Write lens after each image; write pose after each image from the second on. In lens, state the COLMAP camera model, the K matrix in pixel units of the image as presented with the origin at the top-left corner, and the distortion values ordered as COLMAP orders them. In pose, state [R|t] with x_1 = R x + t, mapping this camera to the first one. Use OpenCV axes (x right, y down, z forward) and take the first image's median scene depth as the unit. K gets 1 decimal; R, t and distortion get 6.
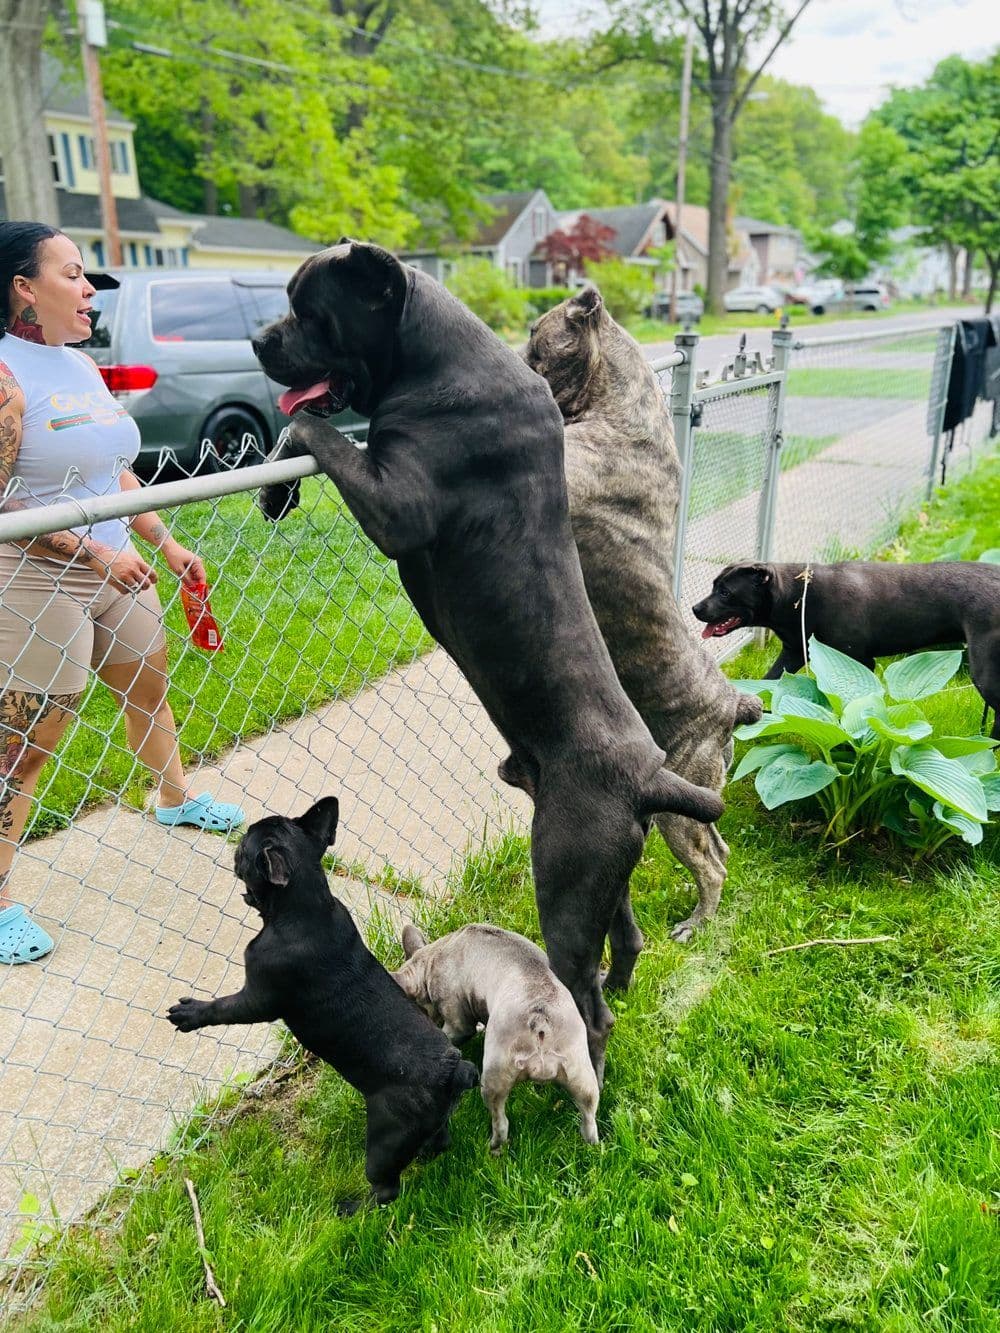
lens RADIAL K [[995.4, 0, 500.0], [0, 995.4, 666.5], [0, 0, 1]] dist [-0.000688, -0.010942]
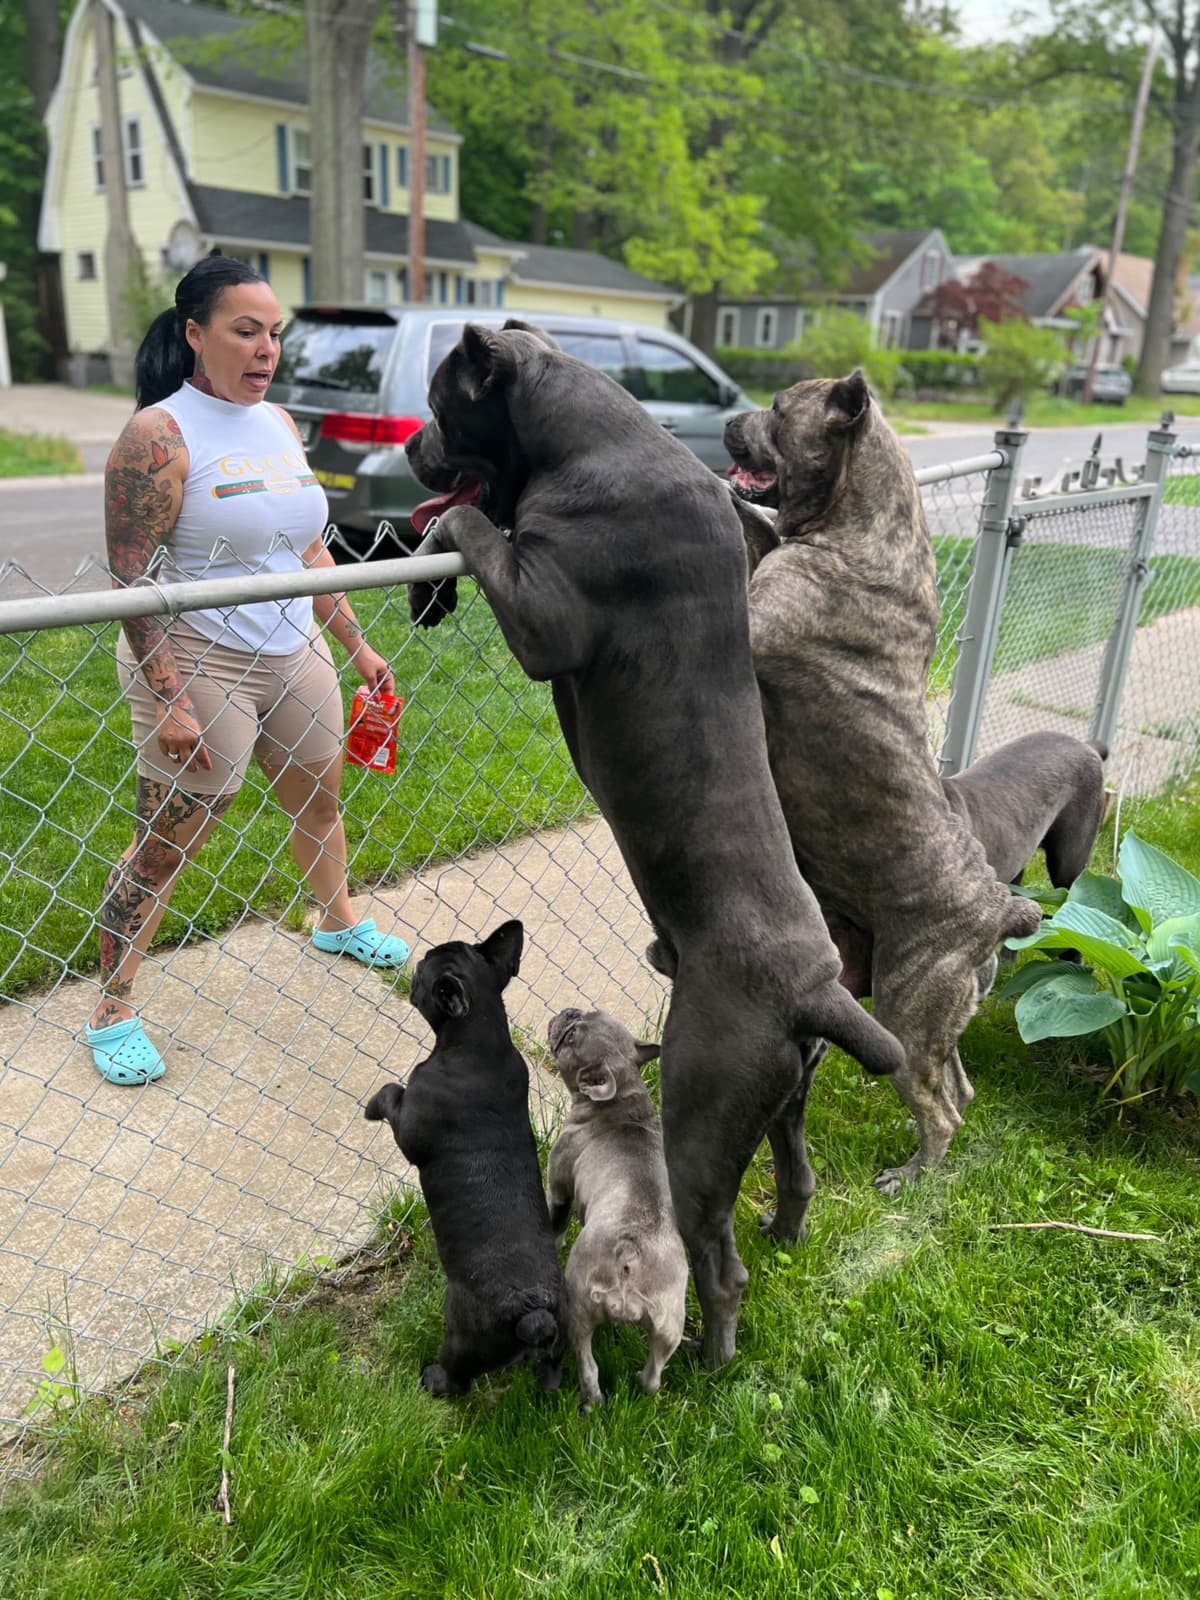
lens RADIAL K [[1199.2, 0, 600.3], [0, 1199.2, 789.4], [0, 0, 1]] dist [-0.001377, -0.010598]
pose [[0.977573, 0.118996, -0.173756, 0.102254], [-0.119875, 0.992774, 0.005463, -0.025081], [0.173150, 0.015489, 0.984774, 0.013345]]
